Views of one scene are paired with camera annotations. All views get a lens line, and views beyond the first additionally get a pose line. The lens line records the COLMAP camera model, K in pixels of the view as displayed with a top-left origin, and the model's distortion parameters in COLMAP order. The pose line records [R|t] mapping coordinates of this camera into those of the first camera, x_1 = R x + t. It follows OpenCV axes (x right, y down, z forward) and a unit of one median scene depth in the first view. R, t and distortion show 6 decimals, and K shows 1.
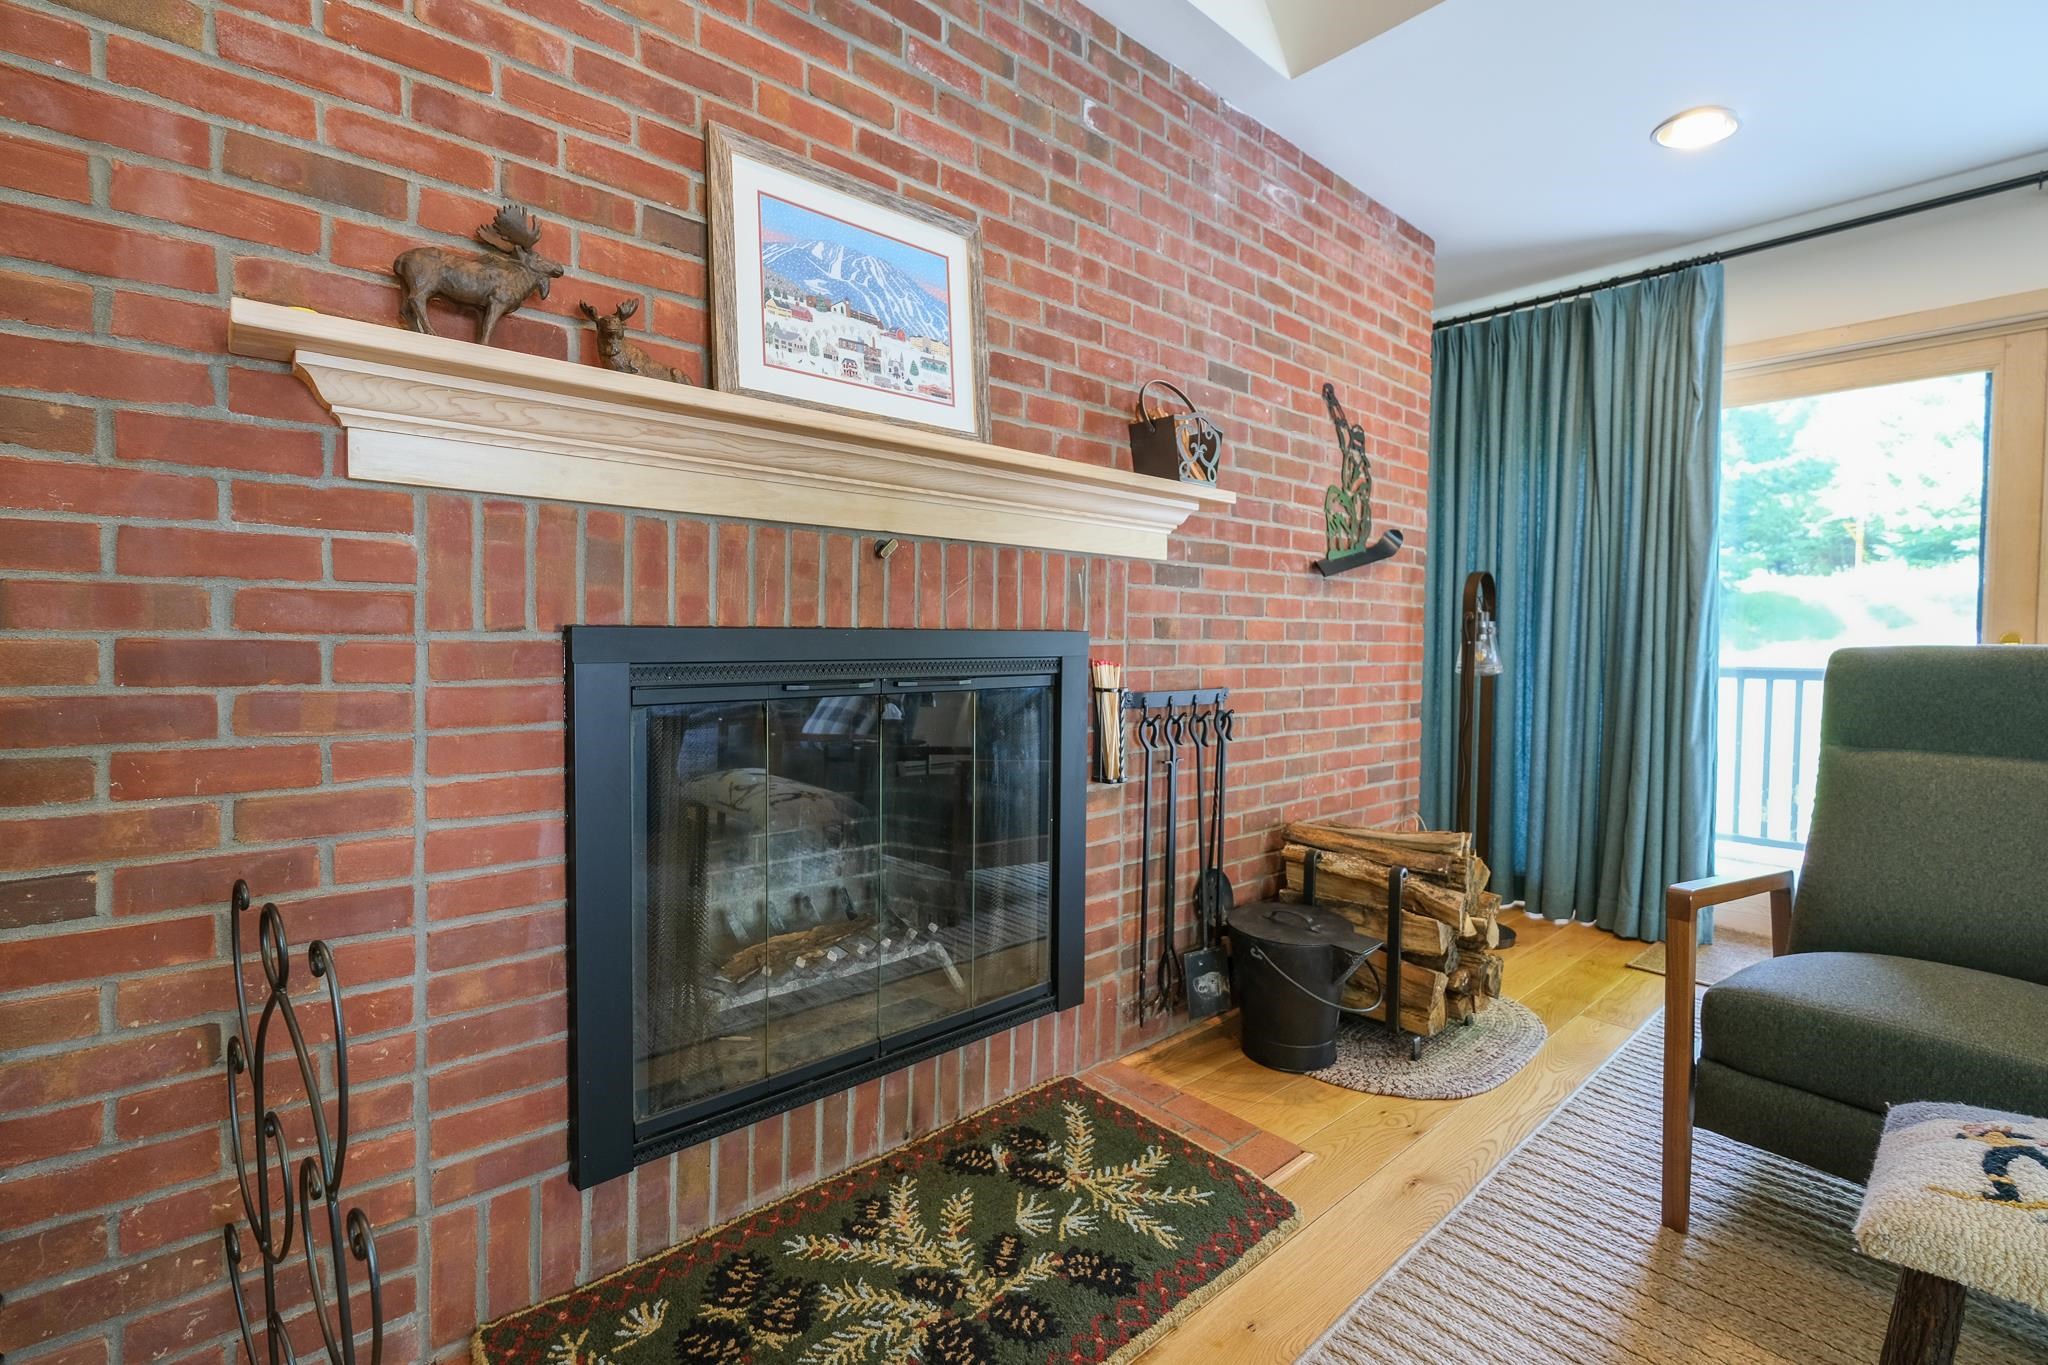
lens RADIAL K [[917.3, 0, 1033.6], [0, 917.3, 669.4], [0, 0, 1]] dist [-0.000482, -0.000027]
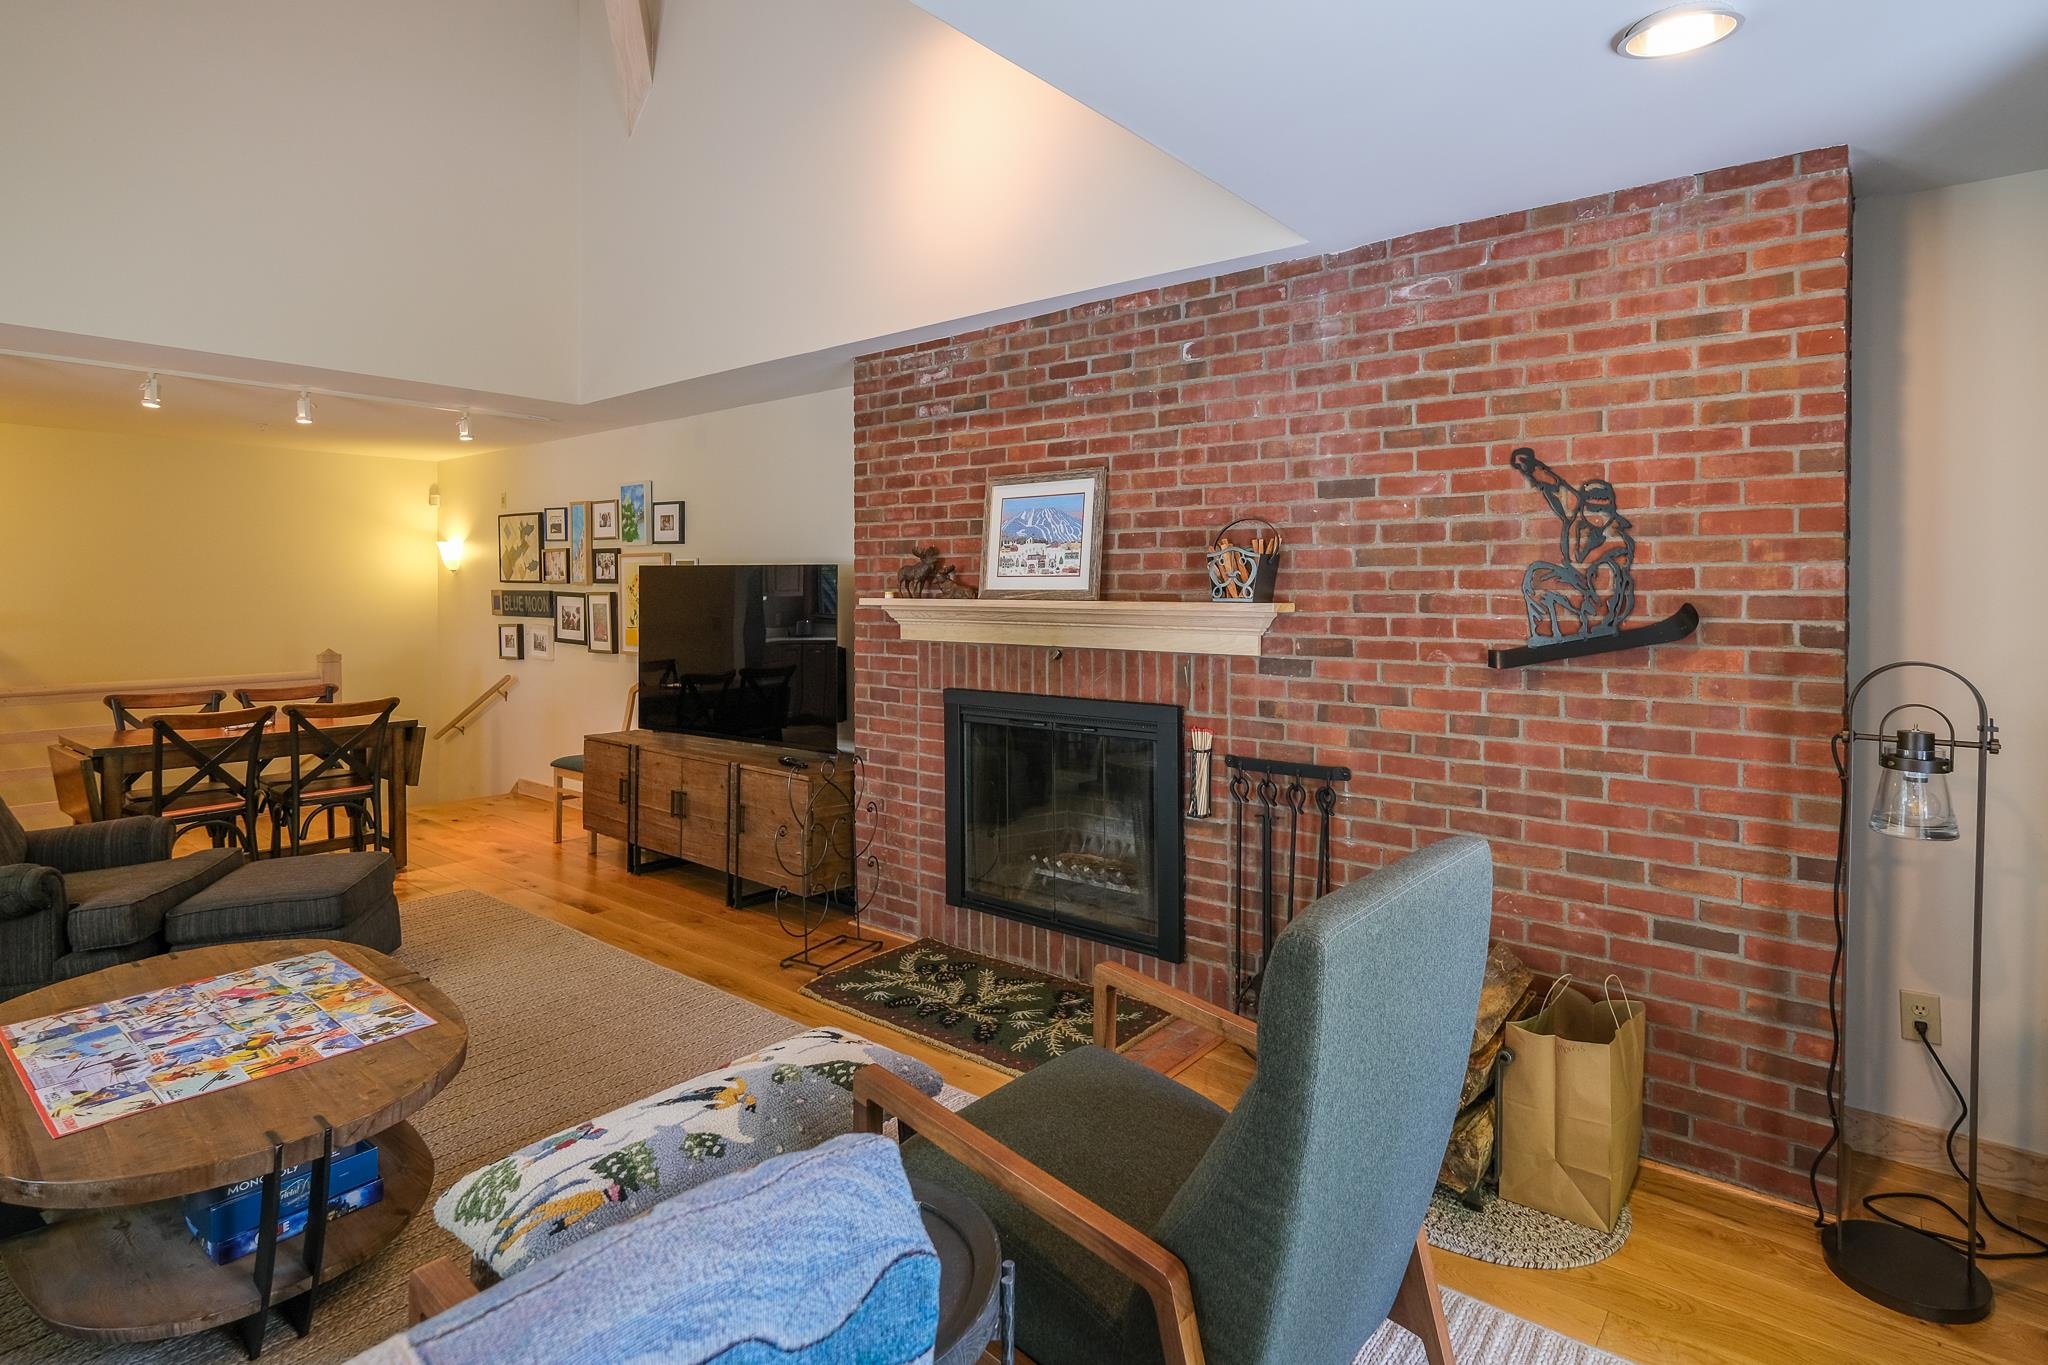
lens RADIAL K [[933.0, 0, 1024.5], [0, 933.0, 634.8], [0, 0, 1]] dist [-0.001876, -0.000030]
pose [[0.175086, 0.020620, -0.984337, 1.526669], [-0.038241, 0.999169, 0.014128, -0.173613], [0.983810, 0.035168, 0.175729, 0.516371]]
